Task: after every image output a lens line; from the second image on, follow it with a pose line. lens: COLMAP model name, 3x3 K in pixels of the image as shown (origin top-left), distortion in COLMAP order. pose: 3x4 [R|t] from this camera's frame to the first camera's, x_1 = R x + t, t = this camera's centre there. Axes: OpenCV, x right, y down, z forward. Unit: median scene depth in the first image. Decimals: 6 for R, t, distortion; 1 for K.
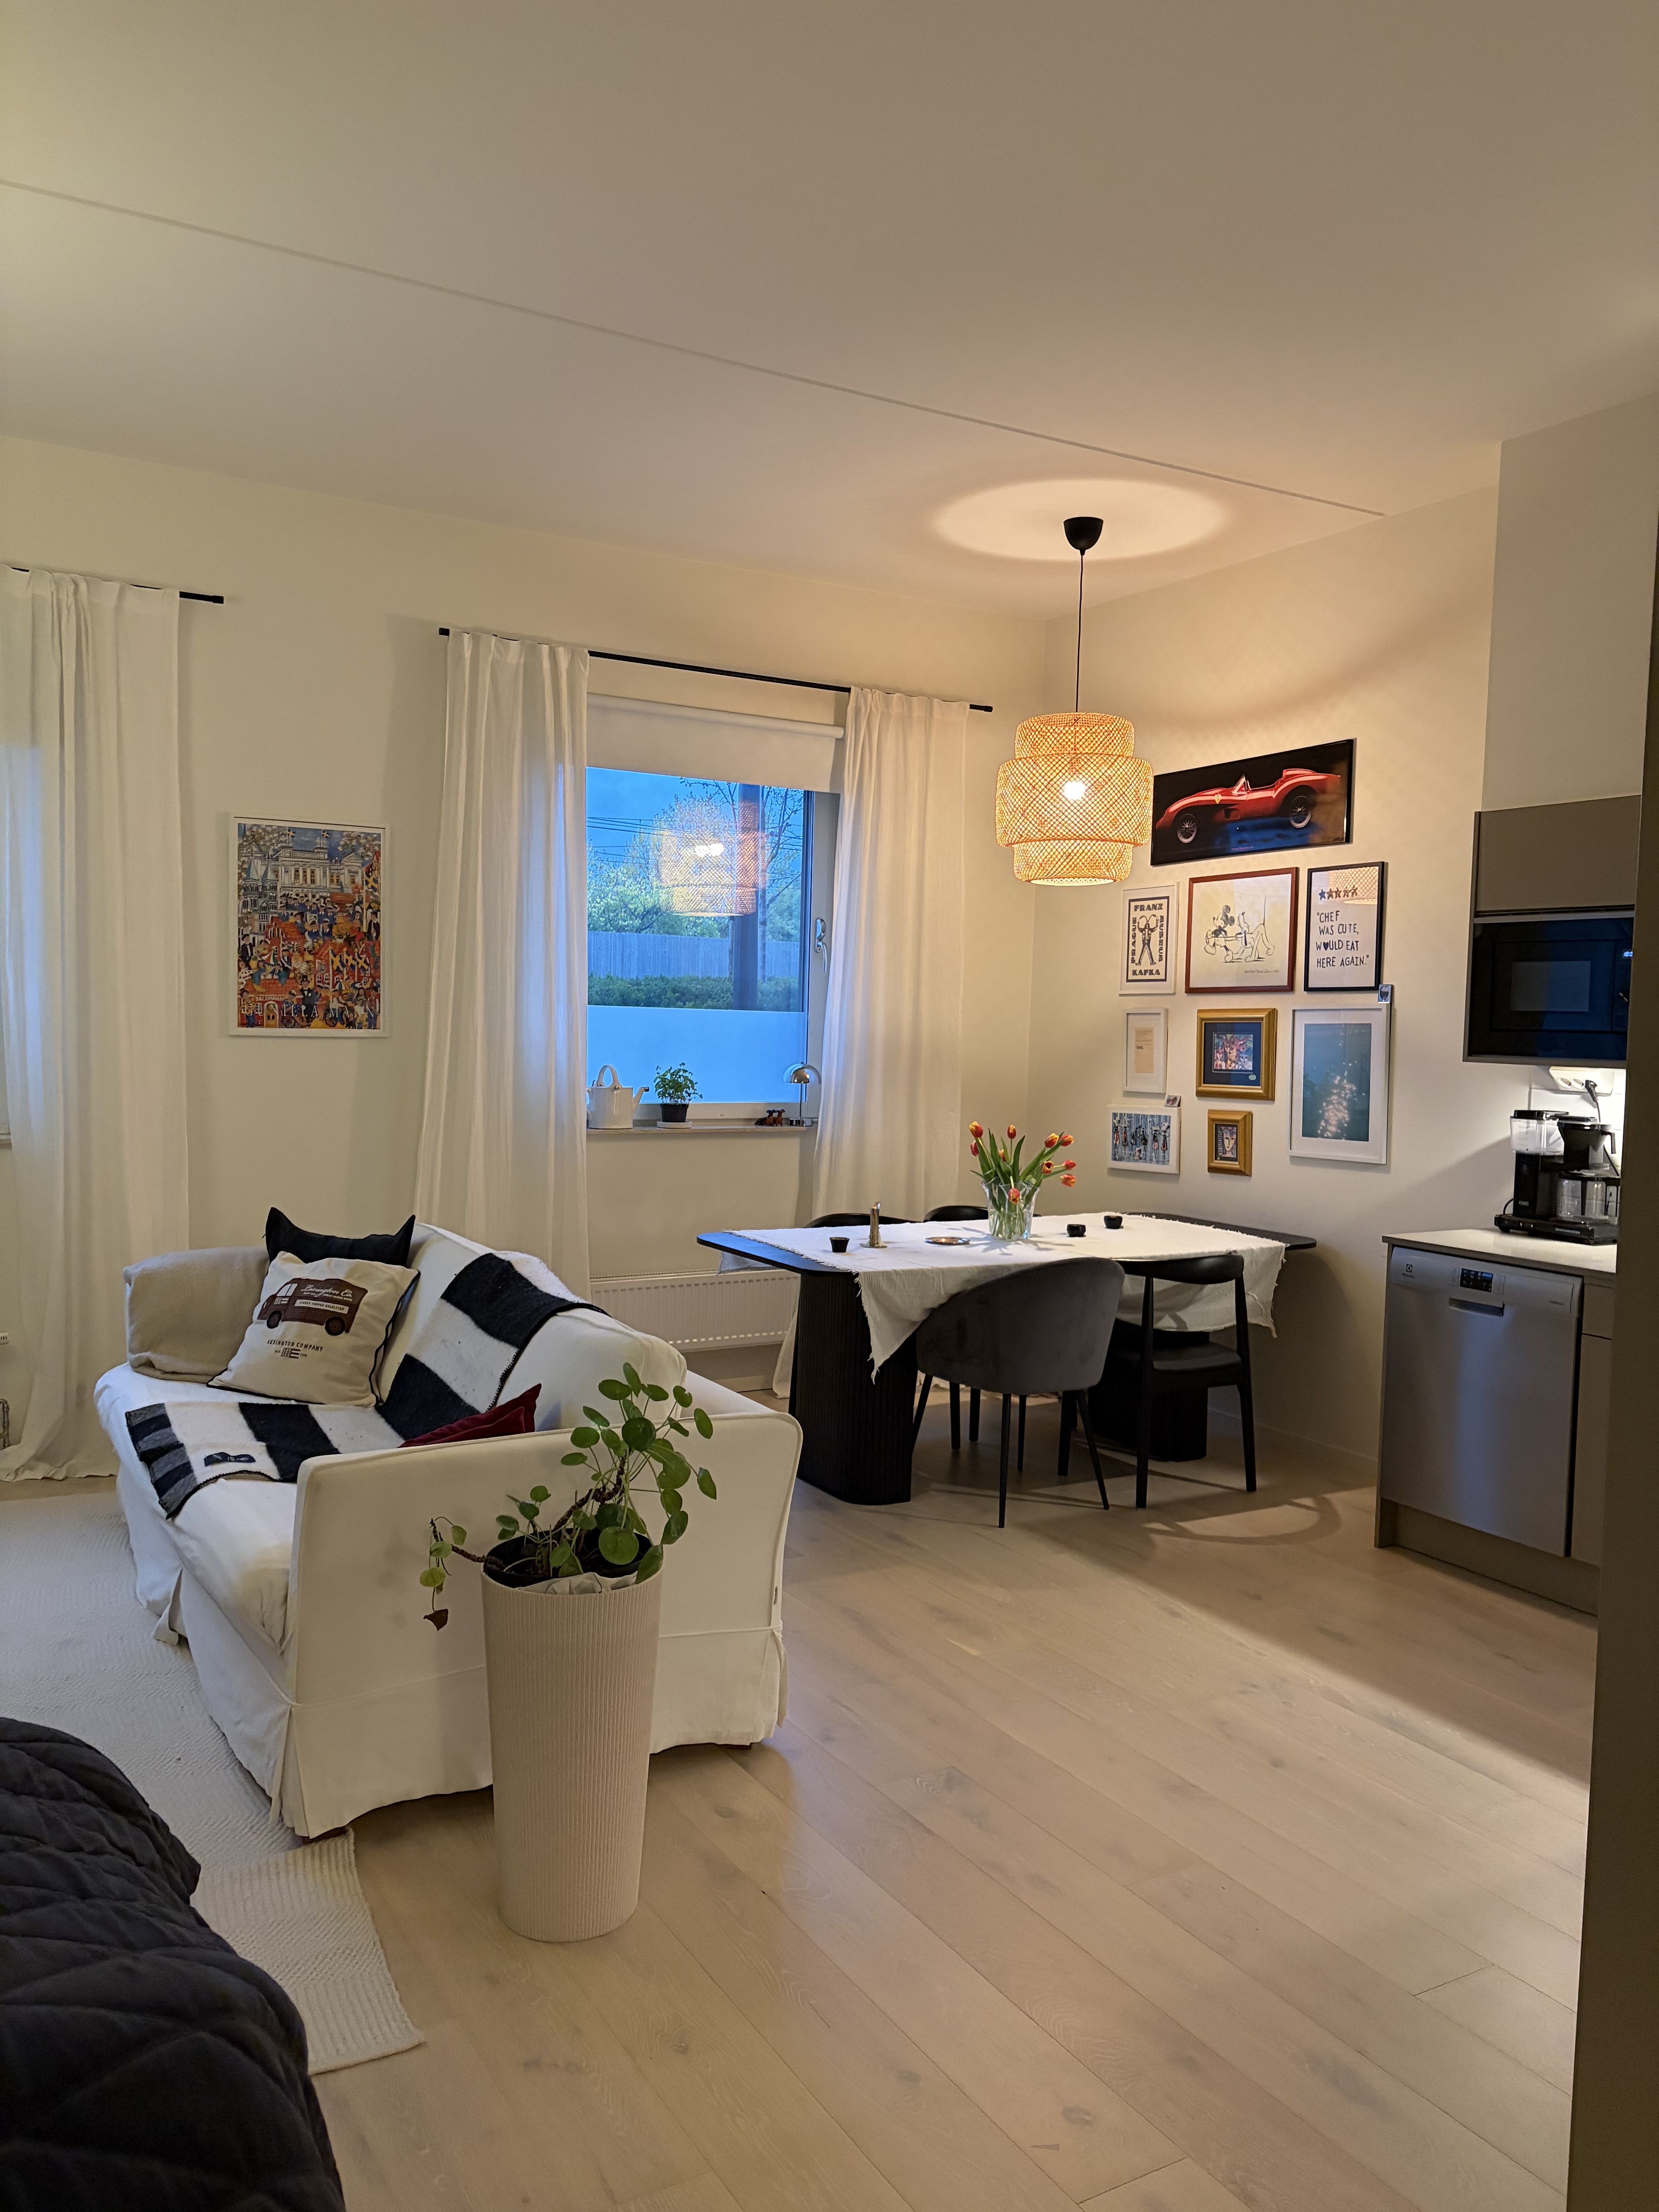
lens RADIAL K [[1670.7, 0, 839.2], [0, 1670.7, 1091.1], [0, 0, 1]] dist [0.038229, -0.040316]
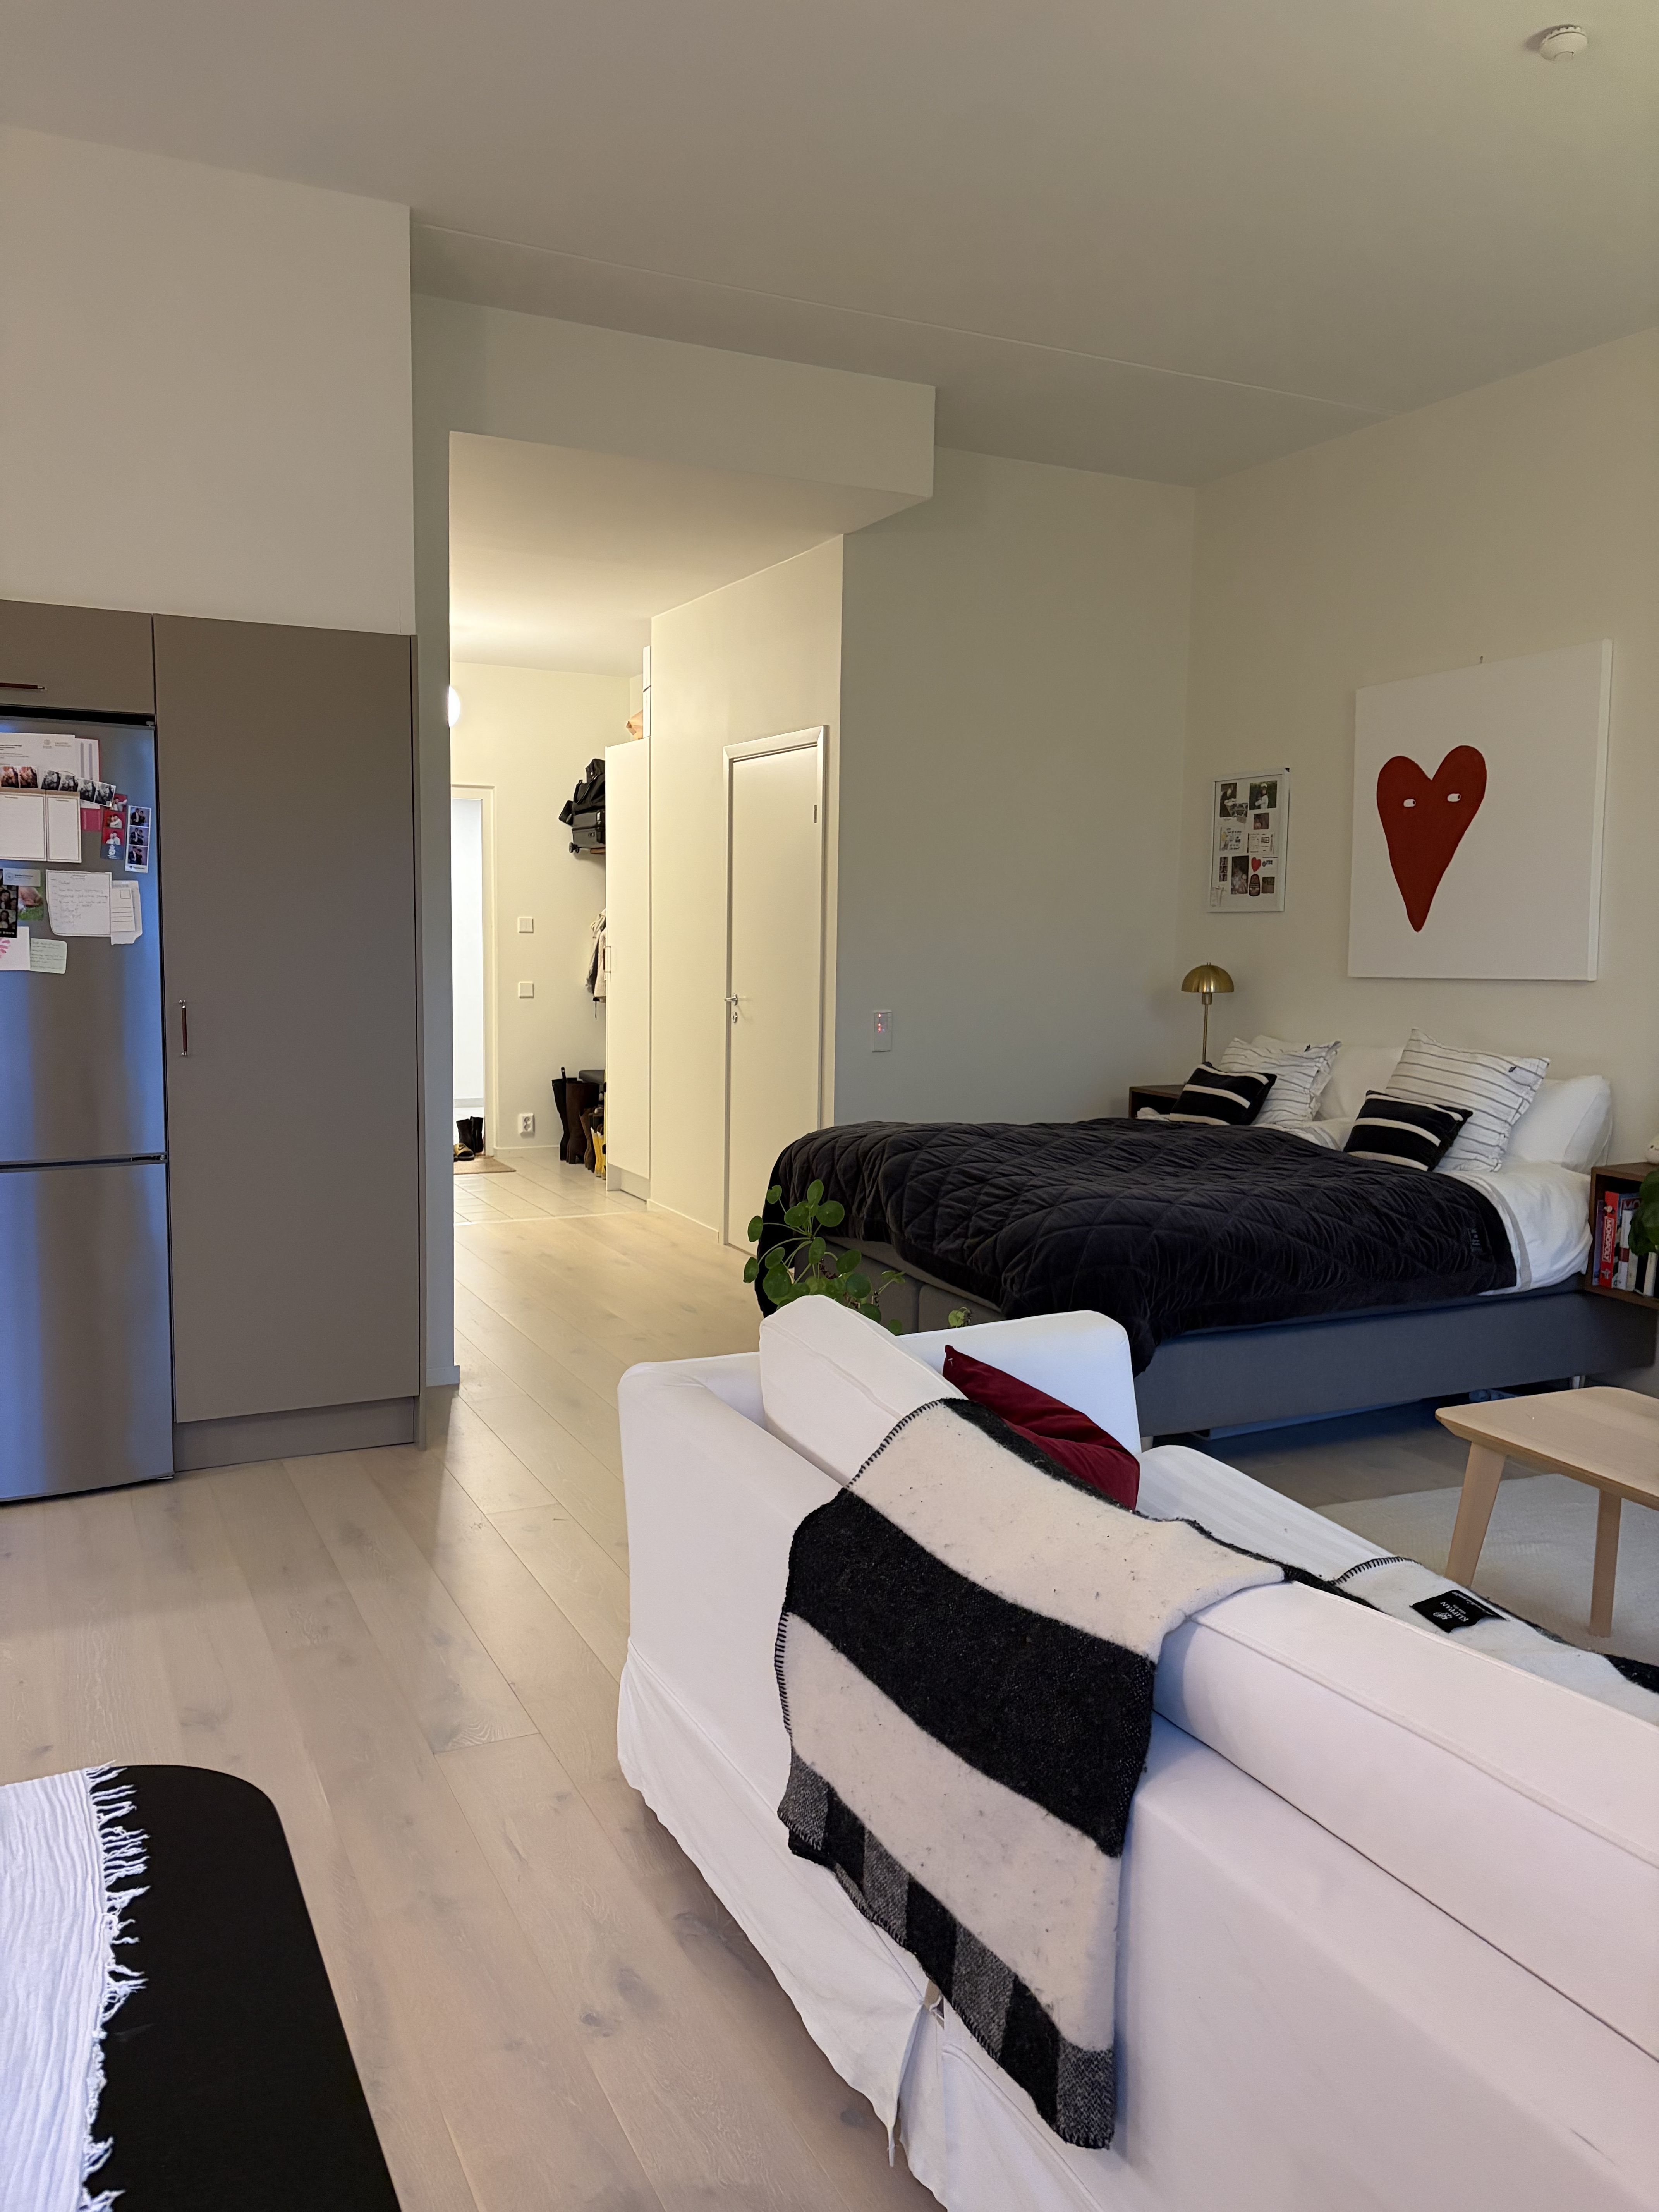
lens RADIAL K [[1670.7, 0, 824.0], [0, 1670.7, 1105.3], [0, 0, 1]] dist [0.038229, -0.040316]
pose [[-0.995653, -0.051079, 0.077890, -0.150122], [-0.038019, 0.986257, 0.160786, -0.056651], [-0.085032, 0.157125, -0.983911, 1.484492]]
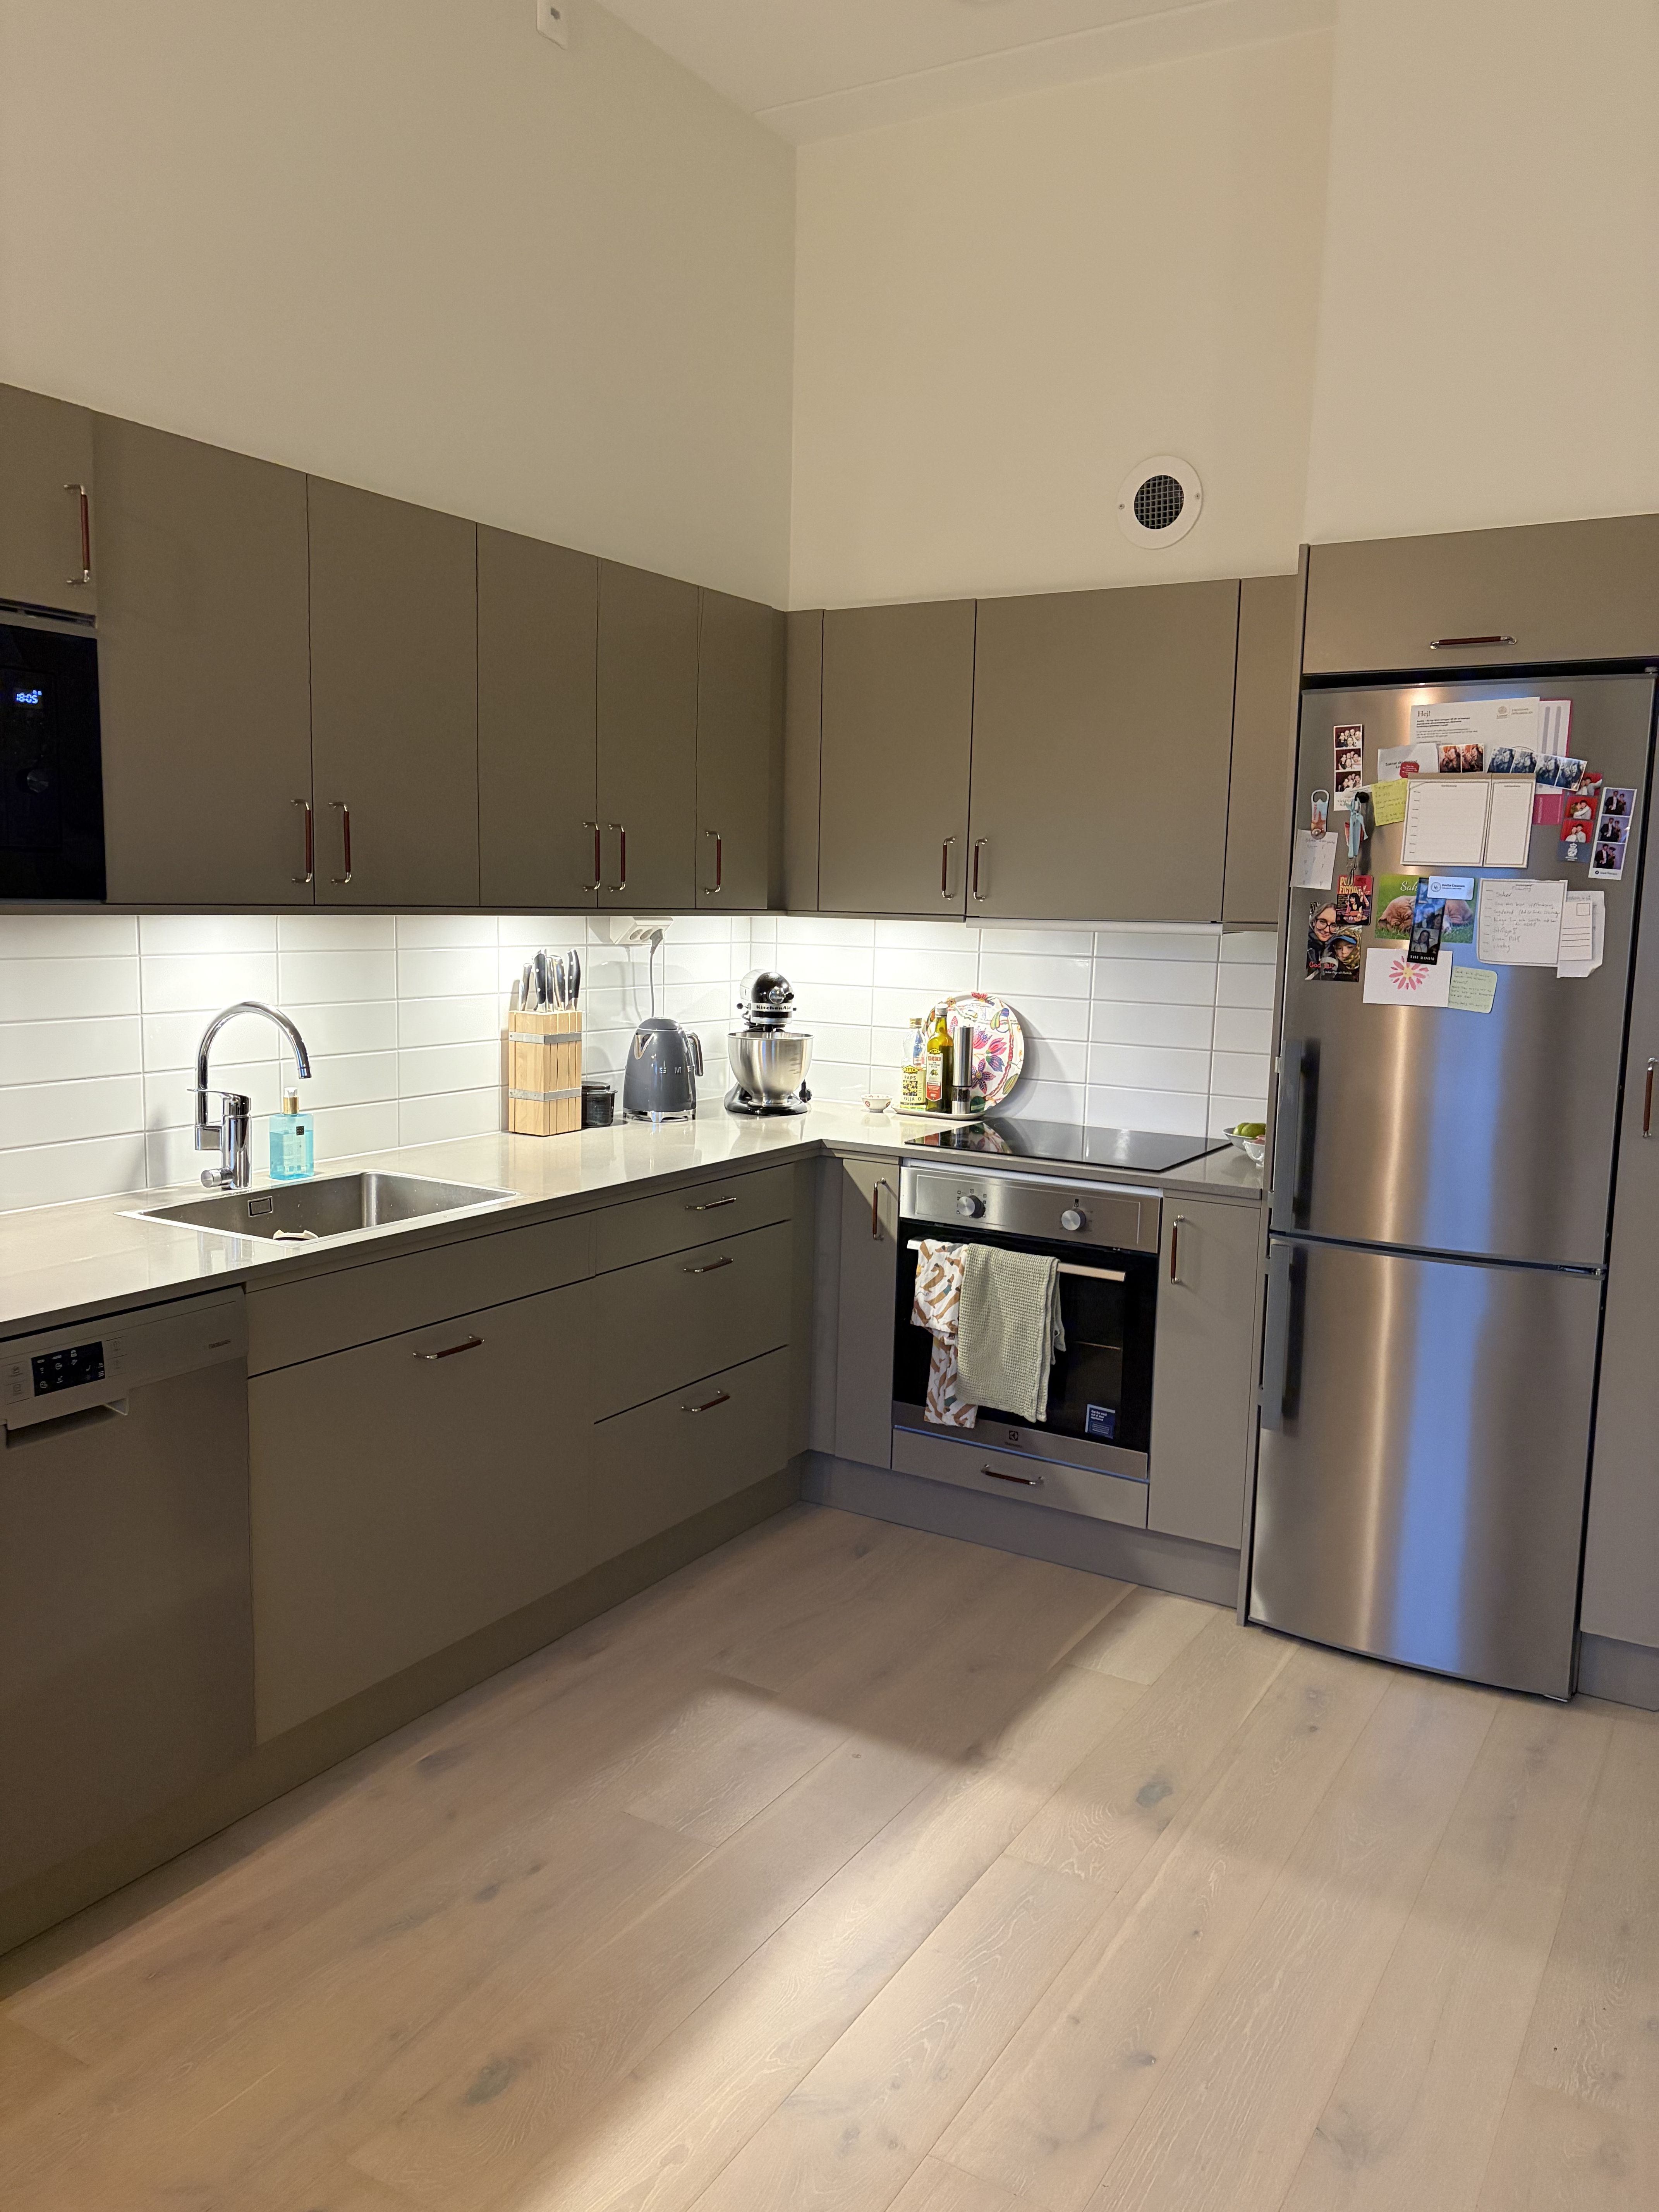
lens RADIAL K [[1670.7, 0, 831.5], [0, 1670.7, 1110.9], [0, 0, 1]] dist [0.038229, -0.040316]
pose [[-0.468727, -0.151855, 0.870192, -0.149502], [0.004901, 0.984650, 0.174469, -0.047231], [-0.883329, 0.086044, -0.460788, 1.158338]]
